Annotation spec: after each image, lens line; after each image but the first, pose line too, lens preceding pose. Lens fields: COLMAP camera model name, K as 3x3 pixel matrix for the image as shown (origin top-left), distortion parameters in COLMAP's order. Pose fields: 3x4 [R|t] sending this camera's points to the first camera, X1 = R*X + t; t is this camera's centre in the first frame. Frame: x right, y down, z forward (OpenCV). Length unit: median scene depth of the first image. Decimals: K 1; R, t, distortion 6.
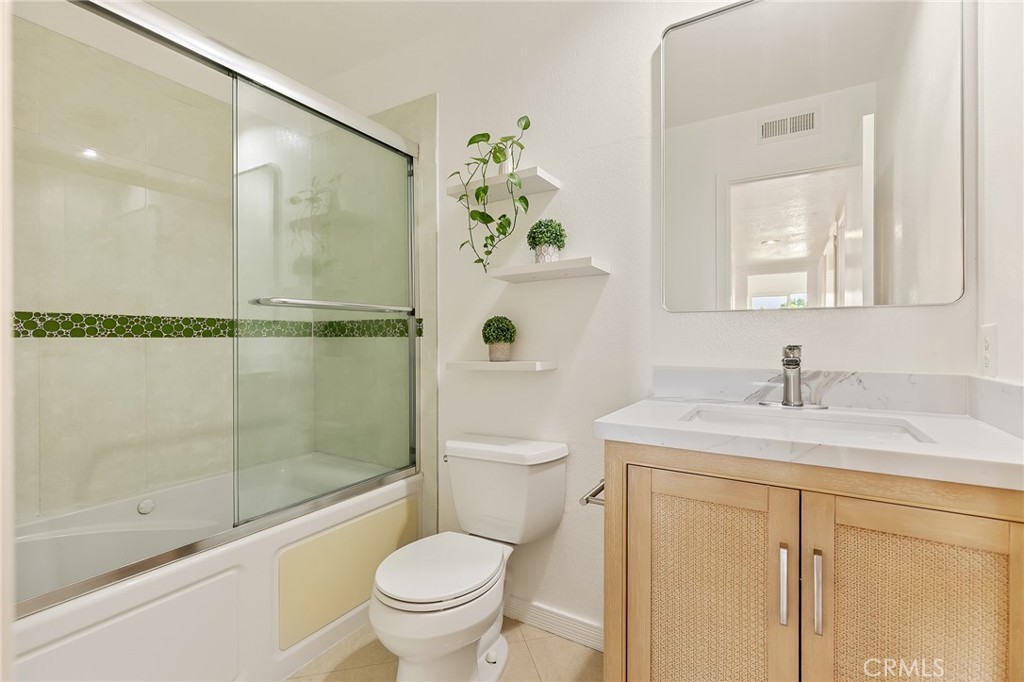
lens RADIAL K [[463.6, 0, 512.0], [0, 463.6, 338.4], [0, 0, 1]] dist [0.000577, -0.000325]
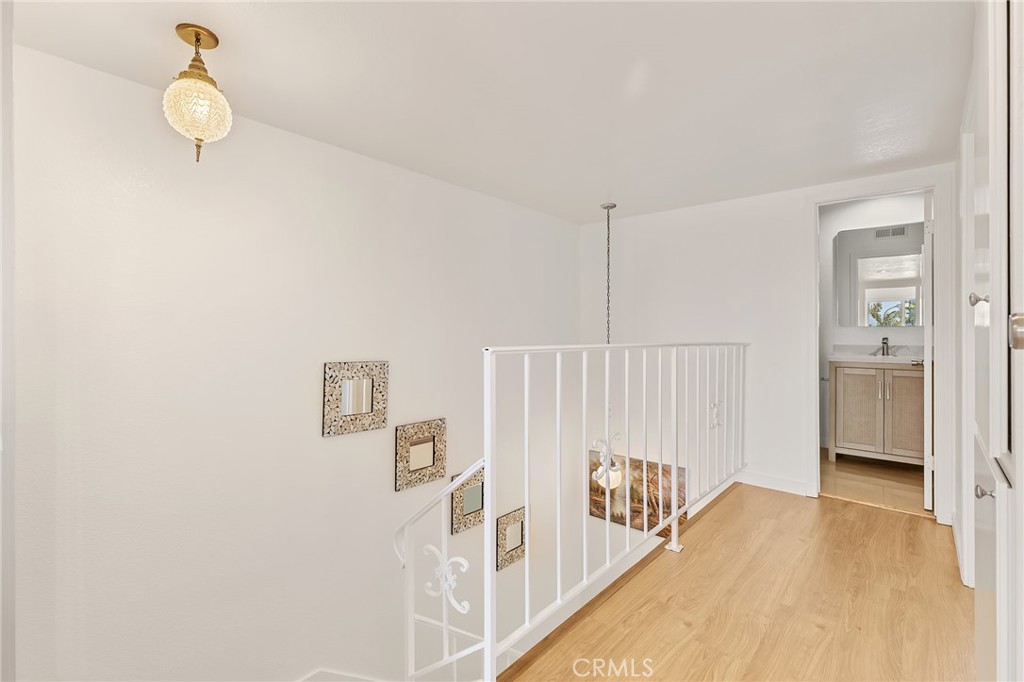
lens RADIAL K [[463.6, 0, 514.8], [0, 463.6, 341.2], [0, 0, 1]] dist [0.000577, -0.000325]
pose [[0.984421, -0.004050, -0.175780, -1.422720], [0.003193, 0.999982, -0.005158, 0.048699], [0.175798, 0.004516, 0.984416, -2.734304]]
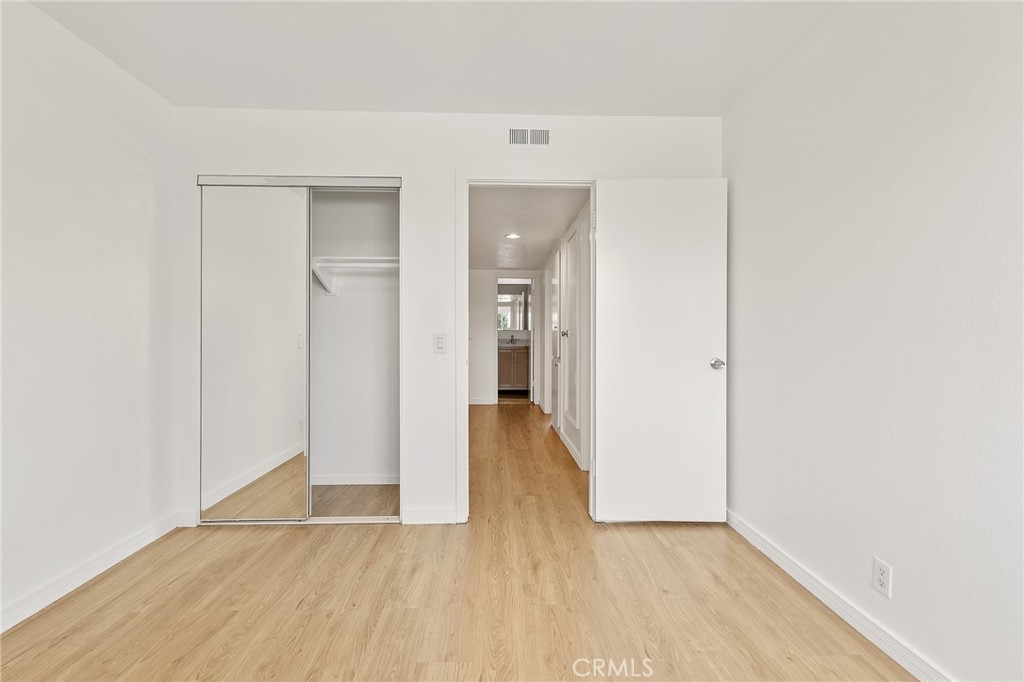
lens RADIAL K [[463.6, 0, 511.5], [0, 463.6, 341.8], [0, 0, 1]] dist [0.000577, -0.000325]
pose [[0.835778, 0.005364, 0.549042, -3.365450], [-0.004817, 0.999985, -0.002437, 0.129123], [-0.549047, -0.000608, 0.835792, -5.007643]]
